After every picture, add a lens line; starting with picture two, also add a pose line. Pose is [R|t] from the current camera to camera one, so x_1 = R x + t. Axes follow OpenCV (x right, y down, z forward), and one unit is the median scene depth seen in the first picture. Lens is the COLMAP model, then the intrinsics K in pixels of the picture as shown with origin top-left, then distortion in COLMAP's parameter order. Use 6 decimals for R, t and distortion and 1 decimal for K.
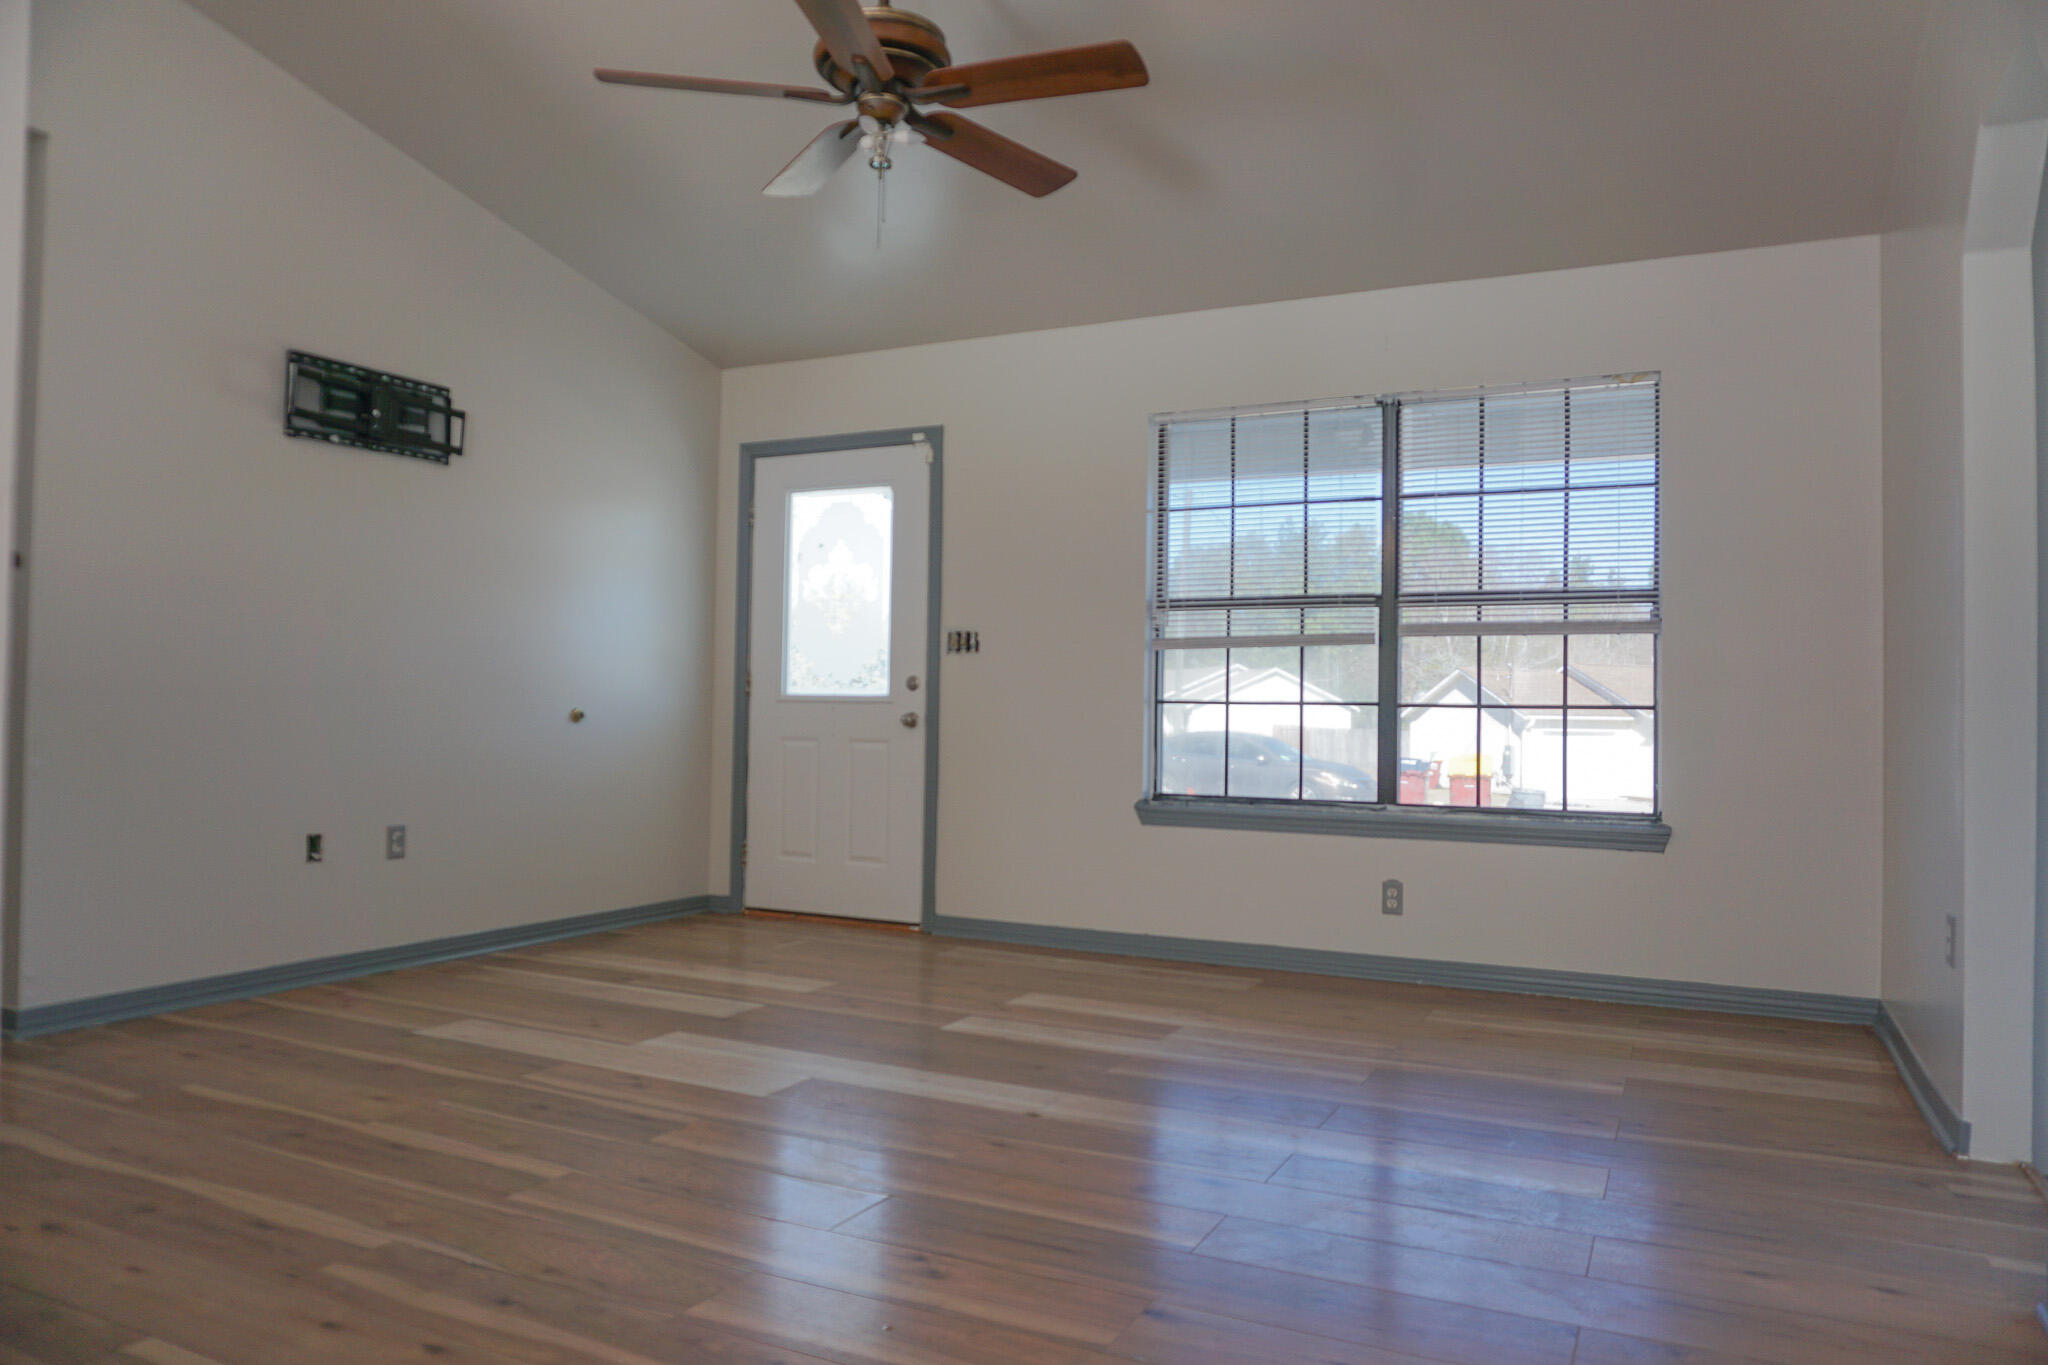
lens RADIAL K [[1376.6, 0, 1018.6], [0, 1376.6, 688.2], [0, 0, 1]] dist [-0.045100, 0.027571]
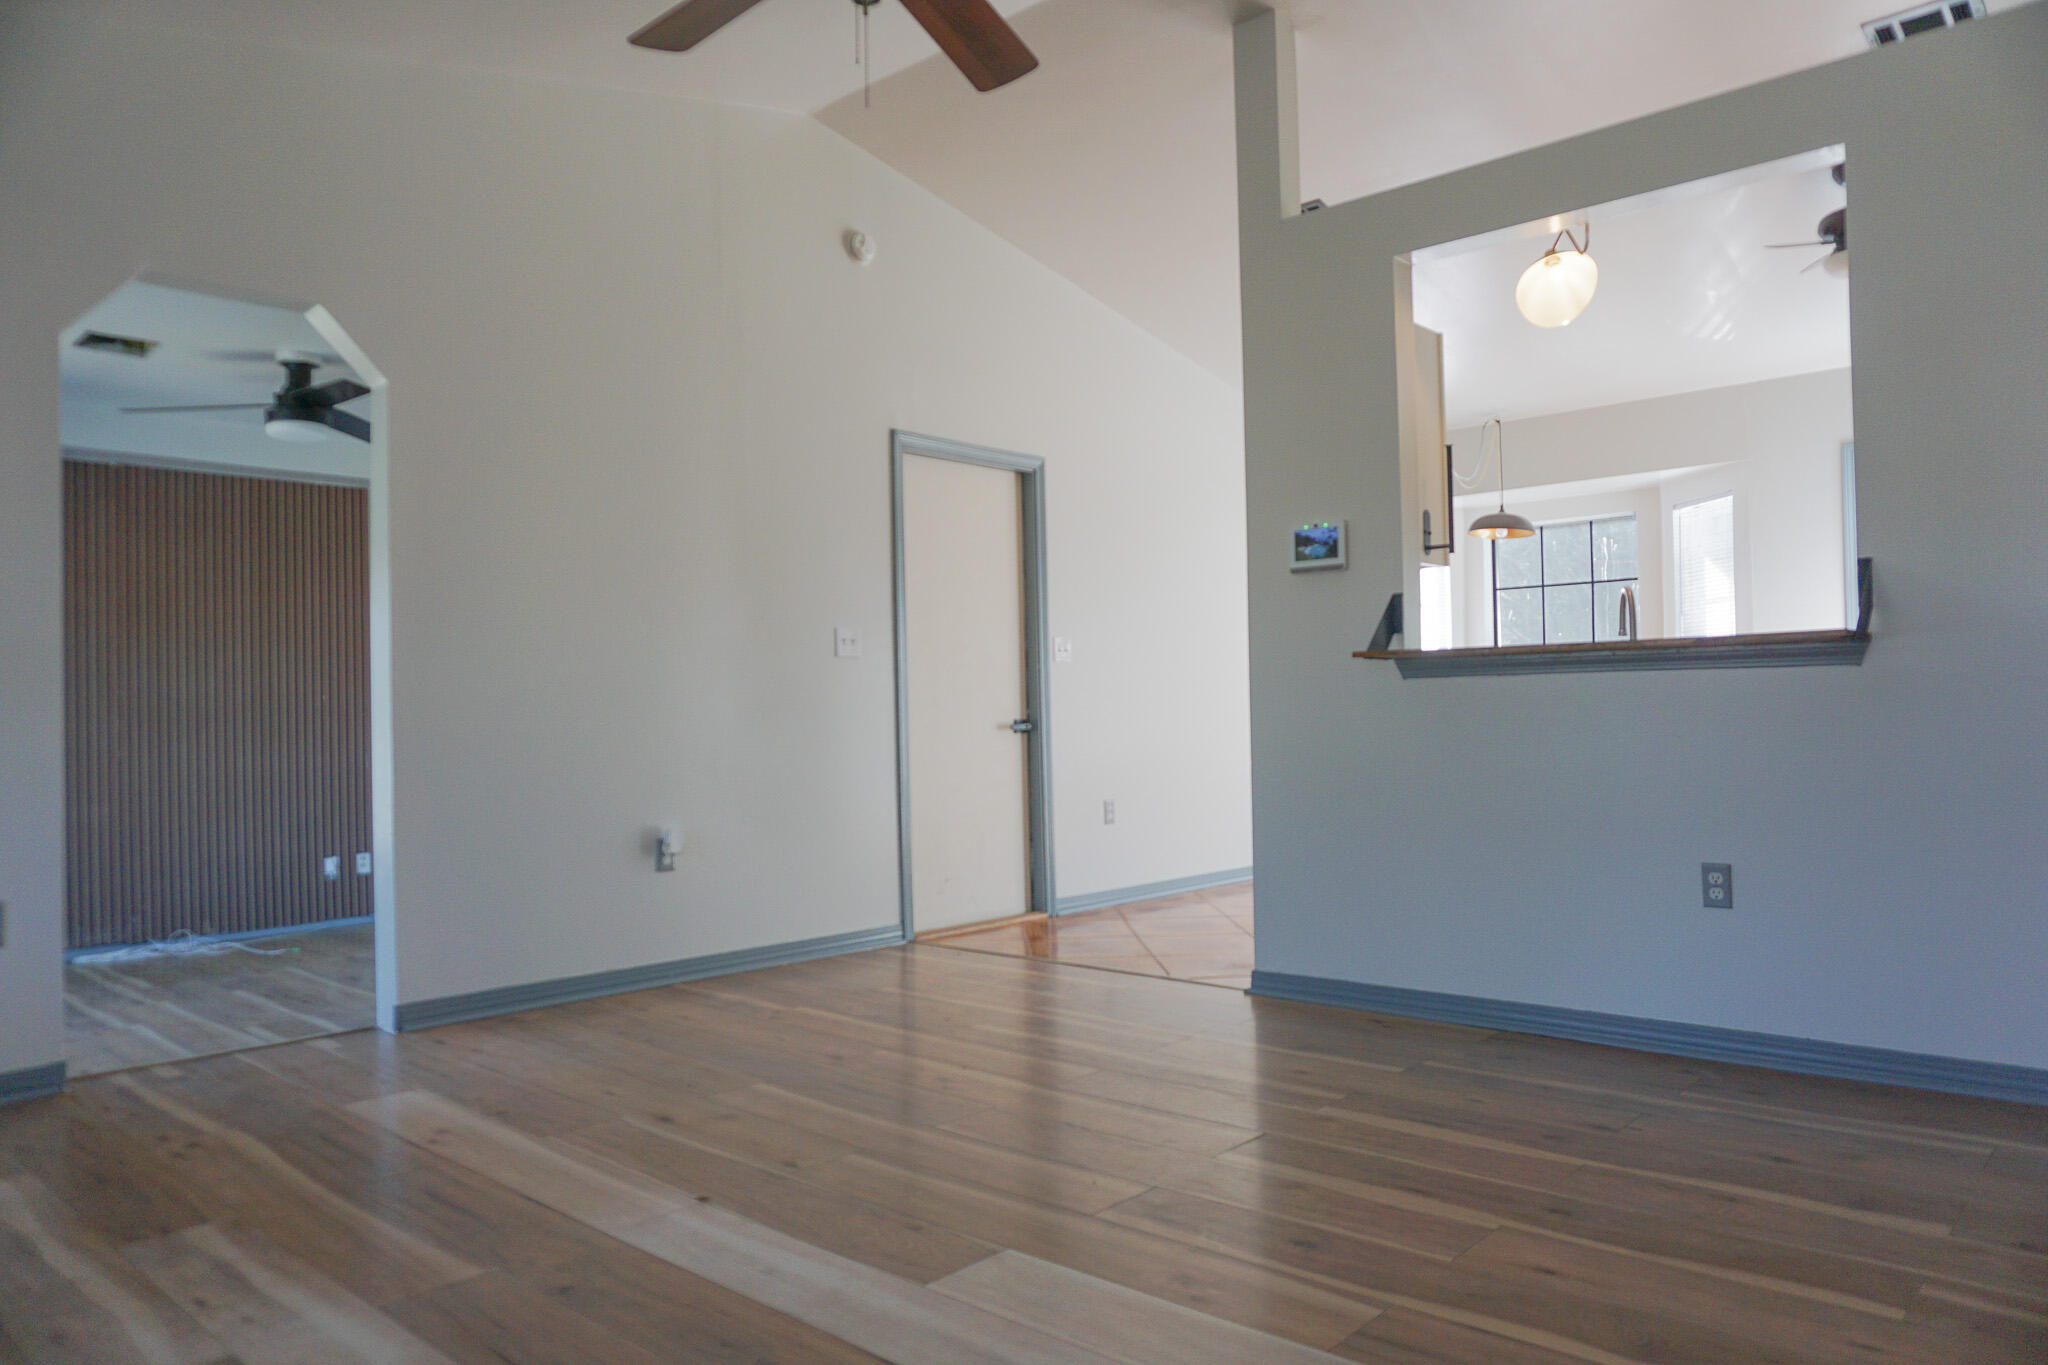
lens RADIAL K [[1376.6, 0, 1024.3], [0, 1376.6, 680.1], [0, 0, 1]] dist [-0.045100, 0.027571]
pose [[-0.964534, 0.008849, 0.263809, -0.446157], [-0.000619, 0.999359, -0.035785, 0.027020], [-0.263956, -0.034679, -0.963911, 1.964202]]
